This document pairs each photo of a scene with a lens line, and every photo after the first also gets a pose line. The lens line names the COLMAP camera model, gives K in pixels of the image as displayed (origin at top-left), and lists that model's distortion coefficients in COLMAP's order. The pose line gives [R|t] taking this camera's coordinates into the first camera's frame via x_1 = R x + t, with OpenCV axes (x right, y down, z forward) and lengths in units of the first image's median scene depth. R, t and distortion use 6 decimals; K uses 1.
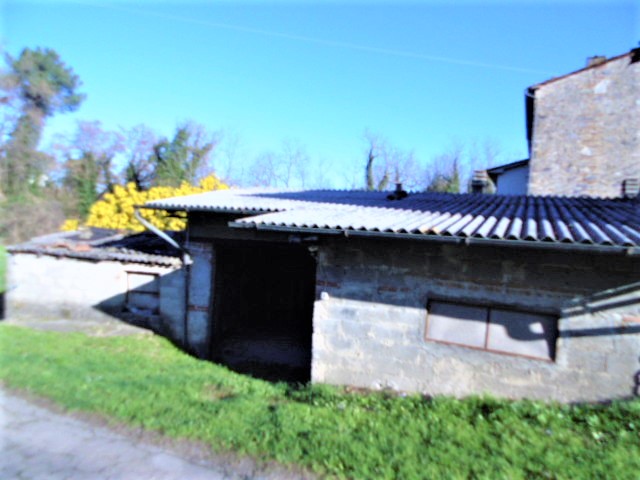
lens RADIAL K [[421.7, 0, 316.8], [0, 421.7, 239.9], [0, 0, 1]] dist [0.018201, -0.007418]
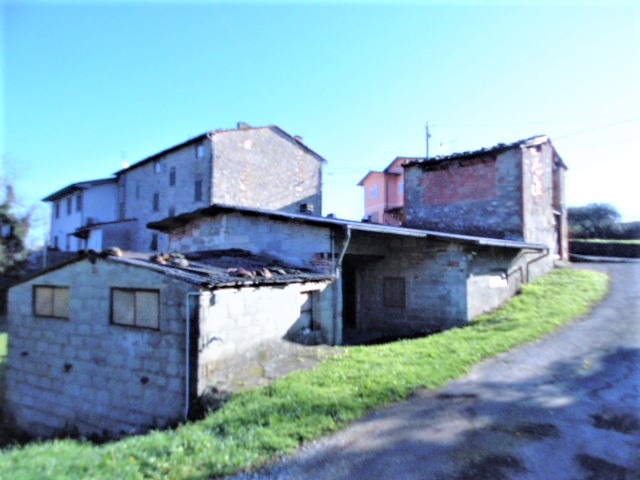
lens RADIAL K [[421.7, 0, 322.9], [0, 421.7, 238.4], [0, 0, 1]] dist [0.018201, -0.007418]
pose [[0.316035, -0.009476, 0.948700, -1.388533], [0.038933, 0.999237, -0.002989, -0.046396], [-0.947948, 0.037881, 0.316163, 0.655235]]
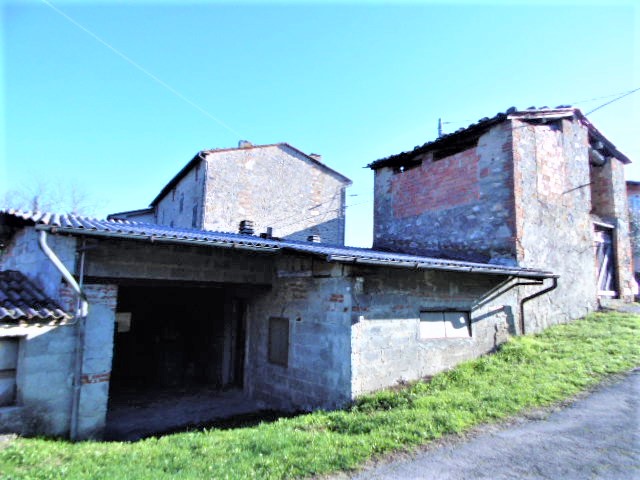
lens RADIAL K [[421.7, 0, 320.1], [0, 421.7, 240.3], [0, 0, 1]] dist [0.018201, -0.007418]
pose [[0.532609, 0.061156, 0.844149, -0.687198], [0.031642, 0.995250, -0.092067, 0.010121], [-0.845770, 0.075746, 0.528144, 0.284047]]
